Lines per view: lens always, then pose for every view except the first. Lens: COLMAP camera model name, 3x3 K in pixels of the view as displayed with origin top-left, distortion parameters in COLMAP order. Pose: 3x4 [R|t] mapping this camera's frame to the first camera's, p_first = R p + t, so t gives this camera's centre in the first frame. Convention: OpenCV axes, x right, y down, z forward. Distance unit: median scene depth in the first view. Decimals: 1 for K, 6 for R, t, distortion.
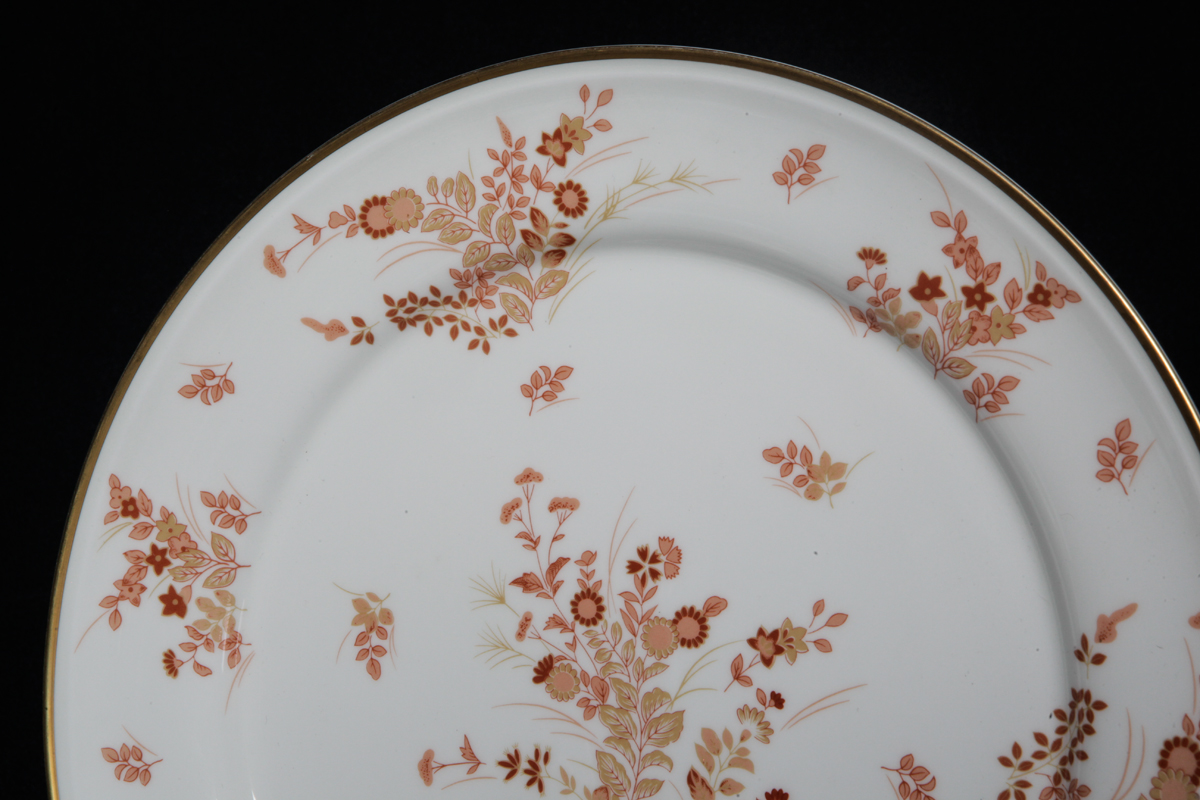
lens RADIAL K [[2375.2, 0, 600.4], [0, 2375.2, 404.6], [0, 0, 1]] dist [0.329893, 0.000000]
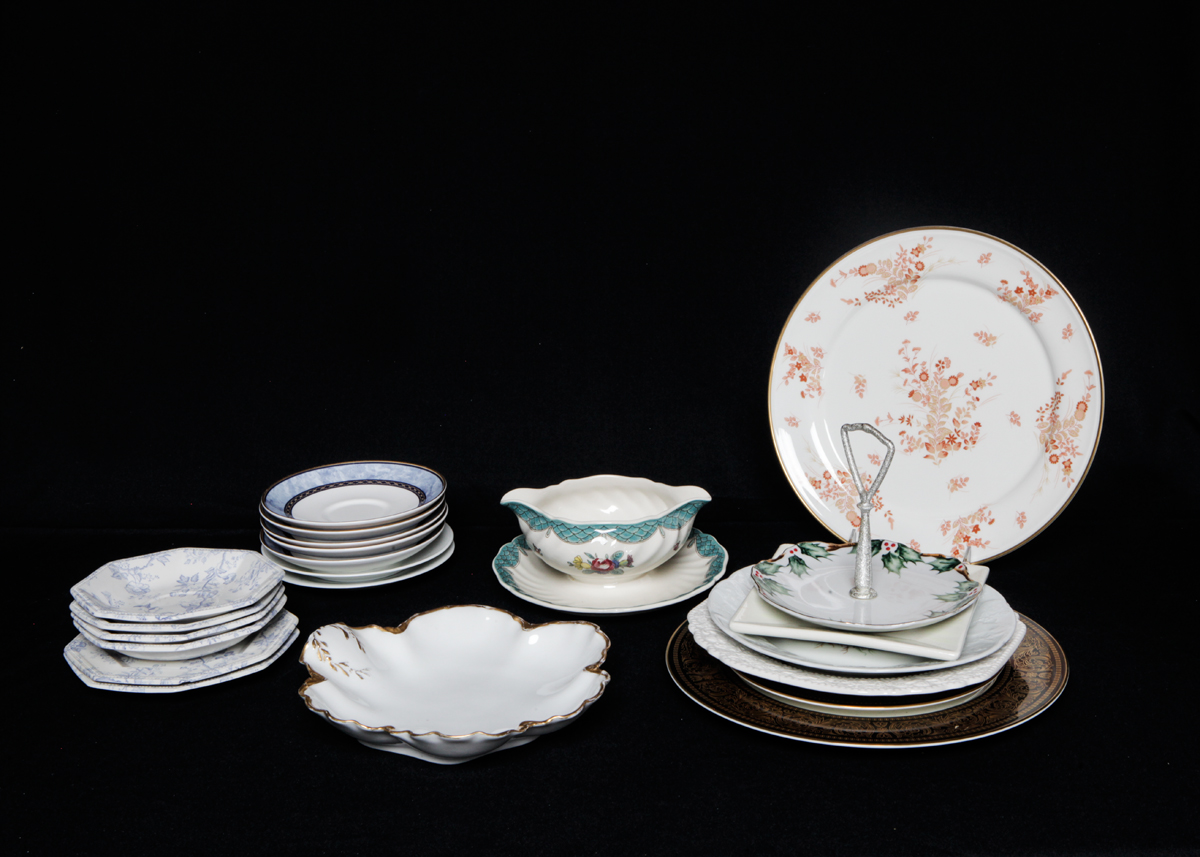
lens RADIAL K [[1743.3, 0, 602.3], [0, 1743.3, 421.4], [0, 0, 1]] dist [0.007217, 0.000000]
pose [[0.998743, -0.006844, -0.049661, -0.372594], [0.009337, 0.998698, 0.050145, 0.014391], [0.049253, -0.050546, 0.997507, -1.740115]]
